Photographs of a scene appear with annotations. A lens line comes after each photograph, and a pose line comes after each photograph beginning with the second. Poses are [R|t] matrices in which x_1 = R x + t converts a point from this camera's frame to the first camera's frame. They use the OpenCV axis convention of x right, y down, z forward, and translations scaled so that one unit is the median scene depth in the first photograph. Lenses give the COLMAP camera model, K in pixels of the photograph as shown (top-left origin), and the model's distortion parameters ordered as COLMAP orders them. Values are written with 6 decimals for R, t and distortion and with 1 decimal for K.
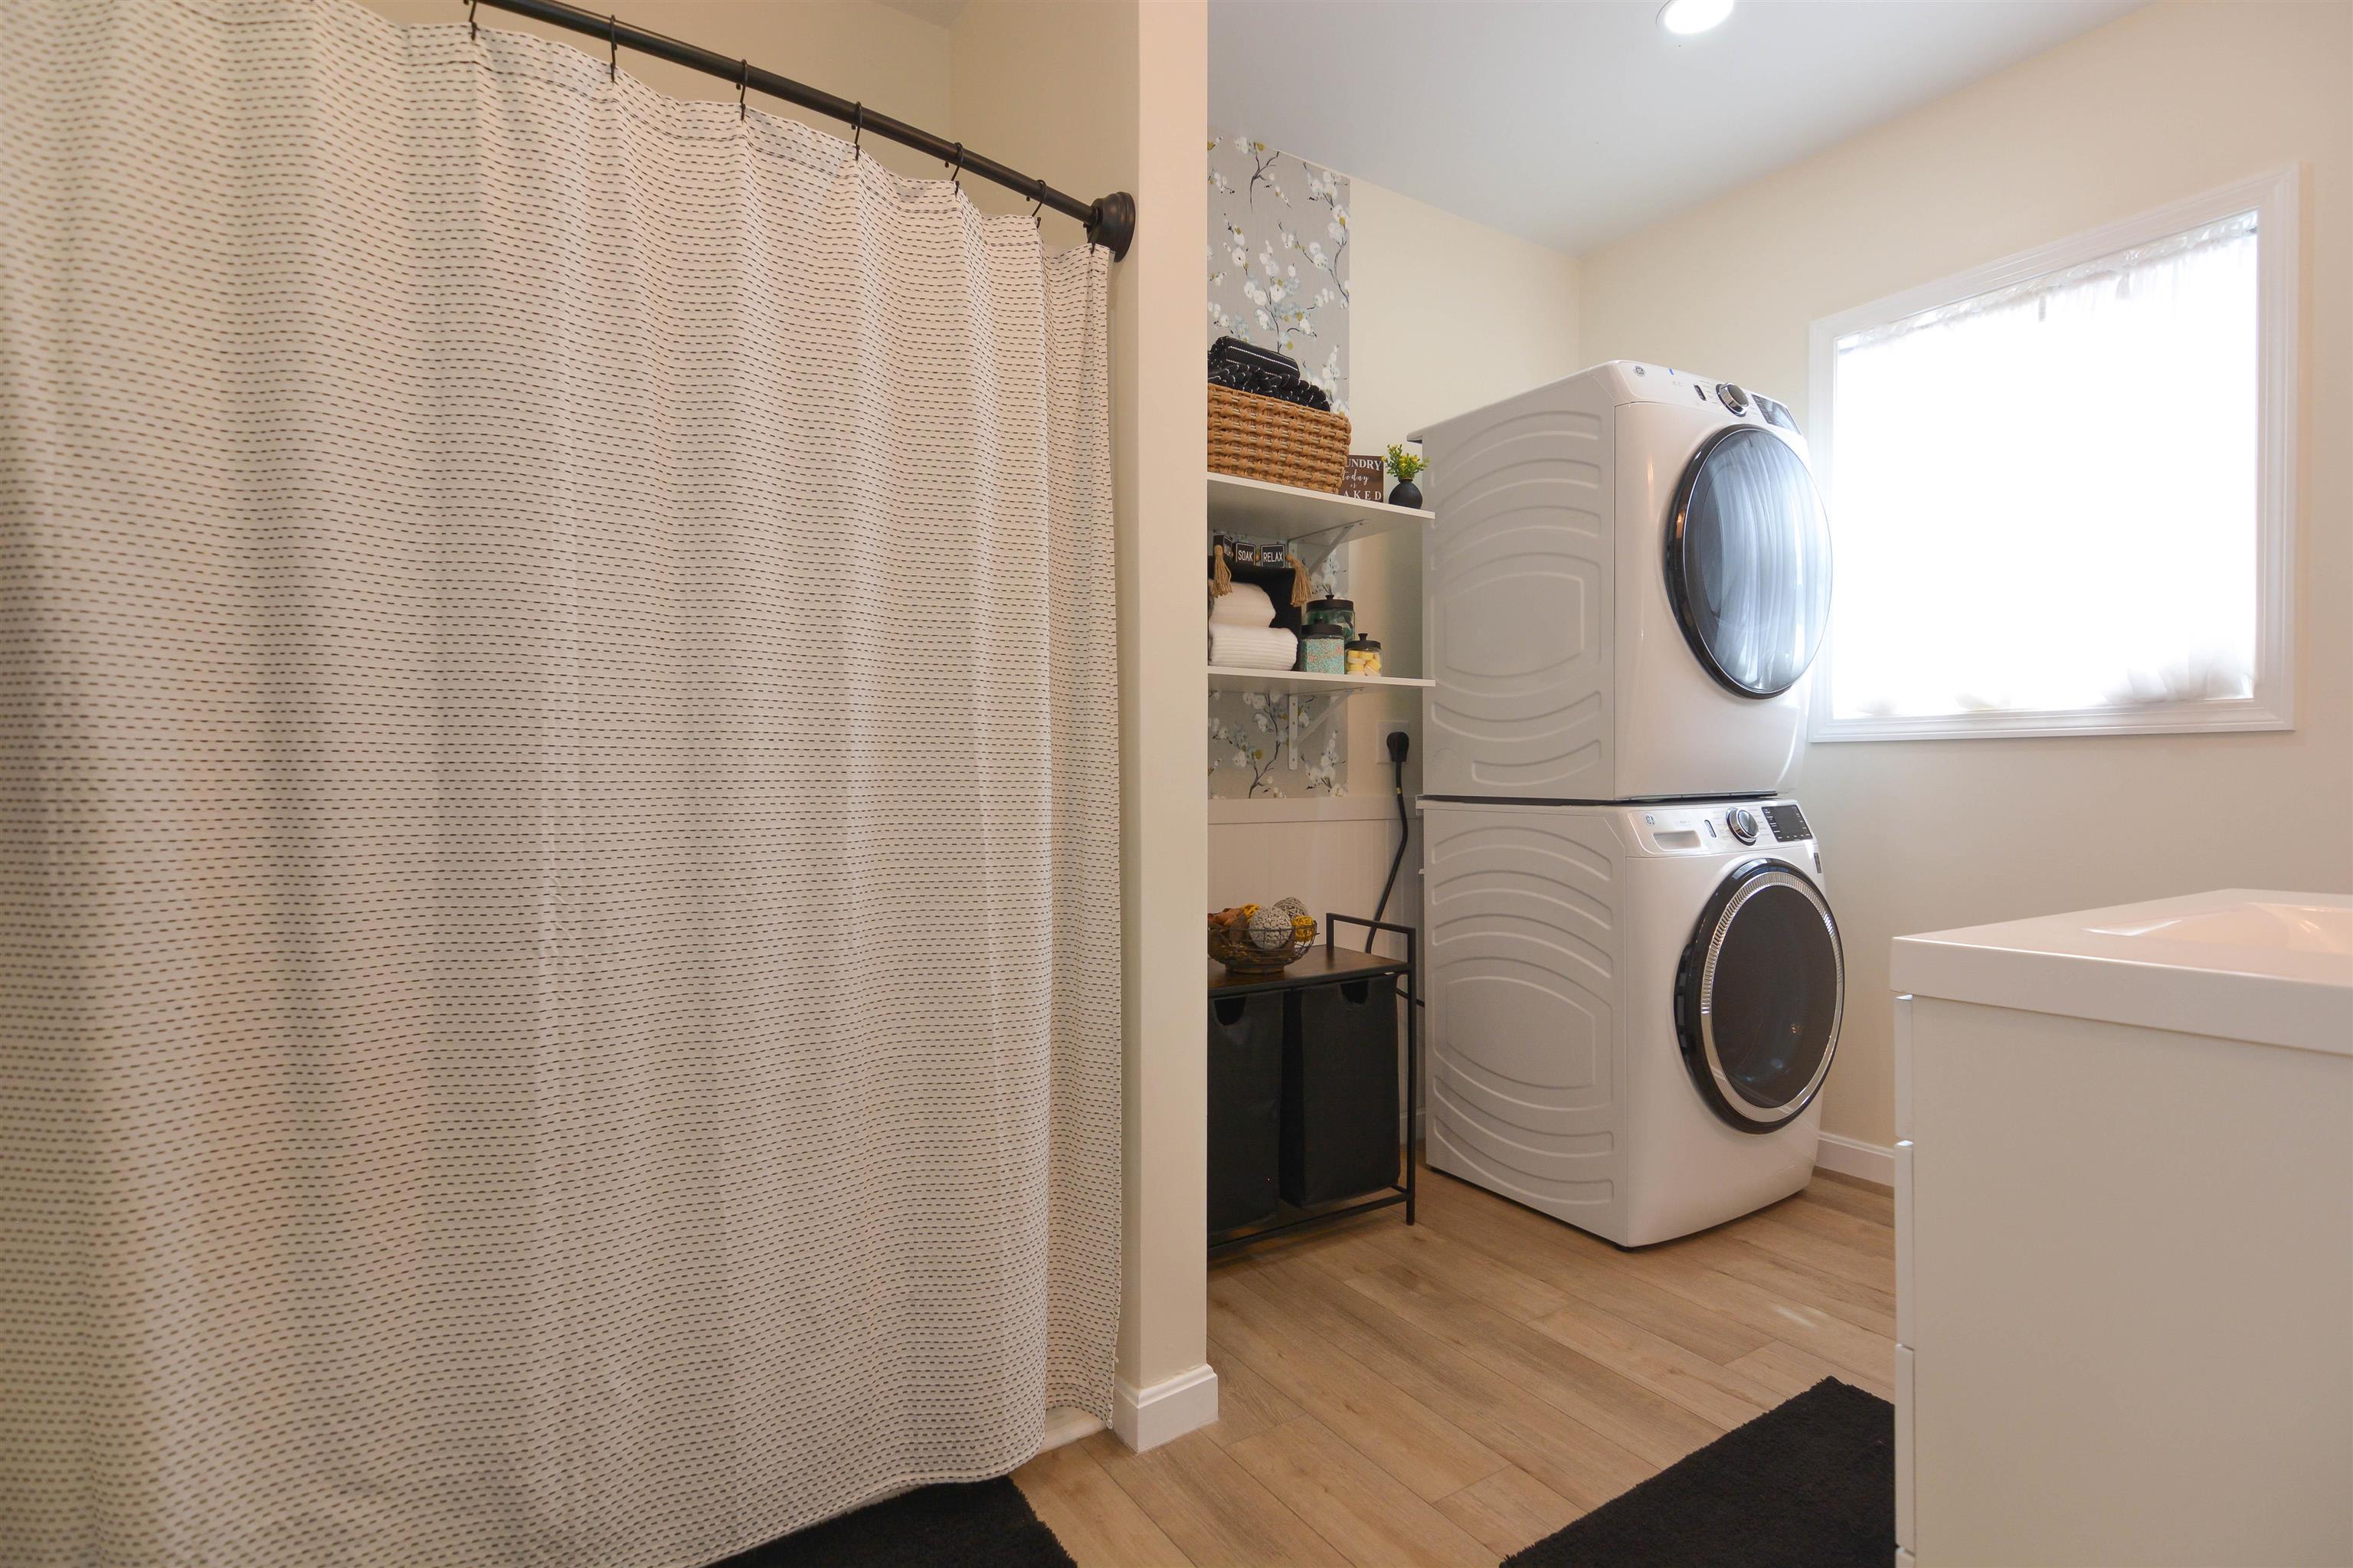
lens RADIAL K [[1122.4, 0, 1191.3], [0, 1122.4, 784.9], [0, 0, 1]] dist [0.012739, -0.005463]
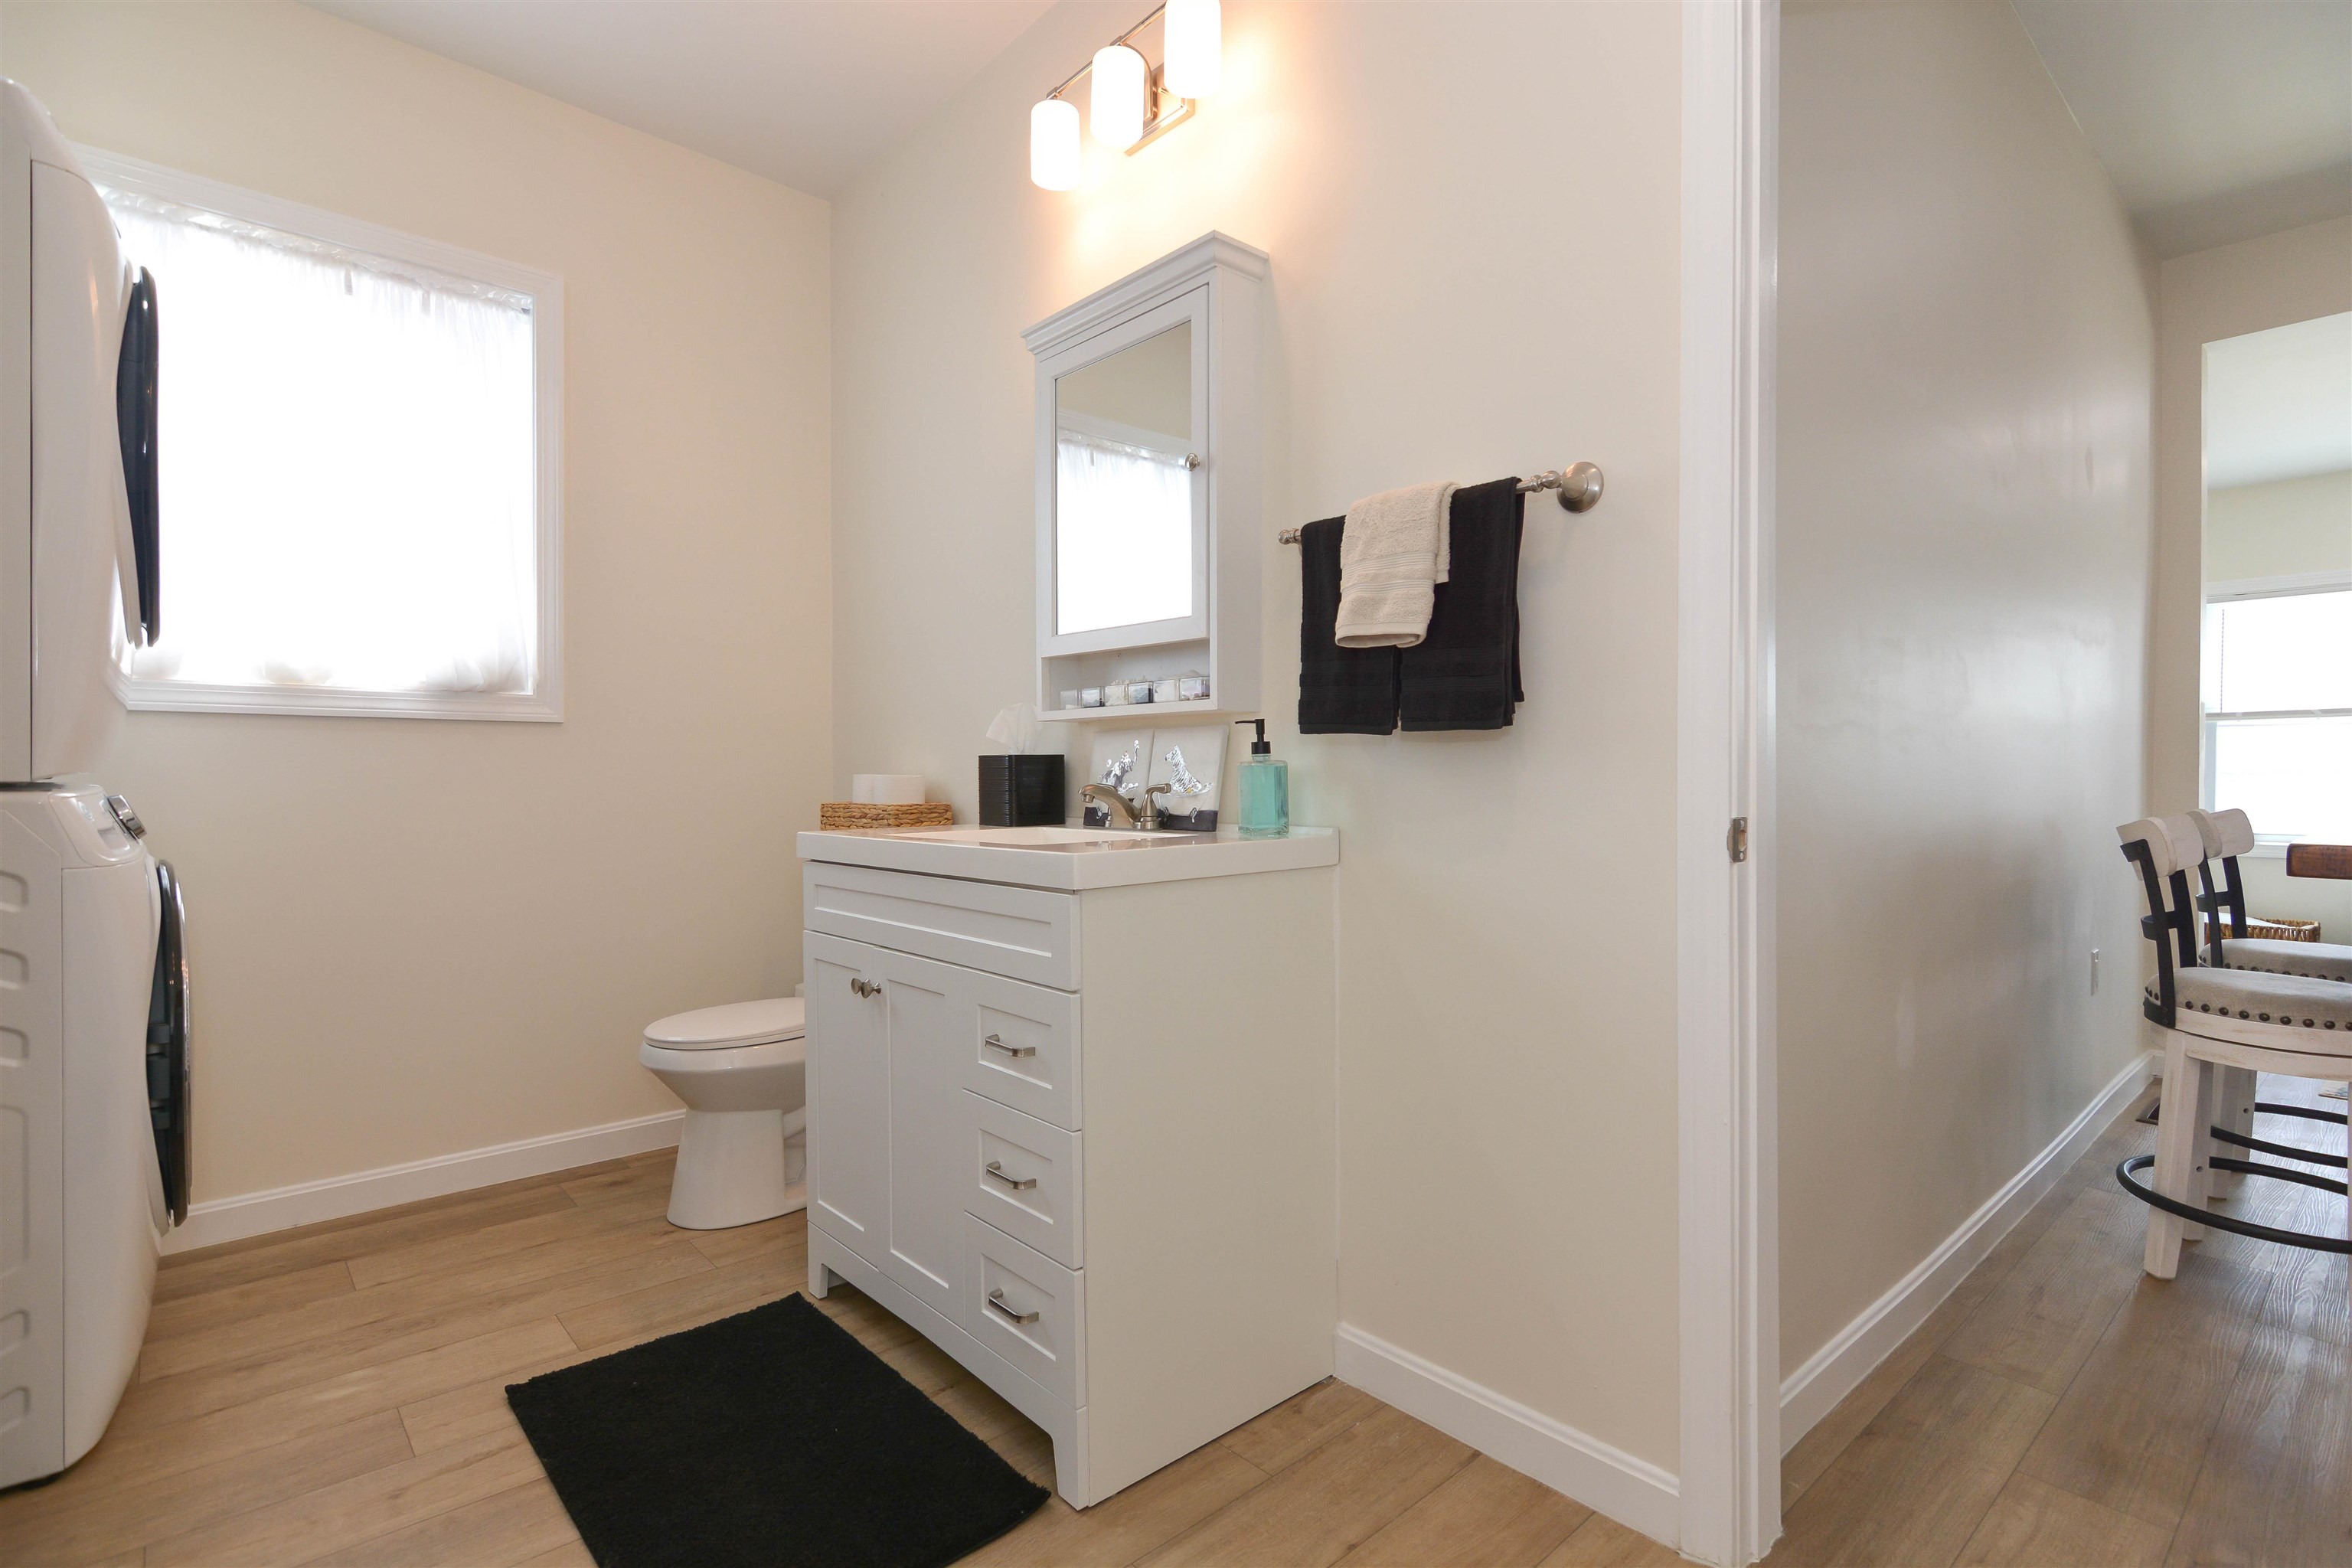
lens RADIAL K [[1121.9, 0, 1186.6], [0, 1121.9, 781.0], [0, 0, 1]] dist [0.012739, -0.005463]
pose [[-0.151121, -0.001497, 0.988514, -0.354594], [0.007888, 0.999965, 0.002720, 0.017954], [-0.988484, 0.008208, -0.151104, 0.459502]]
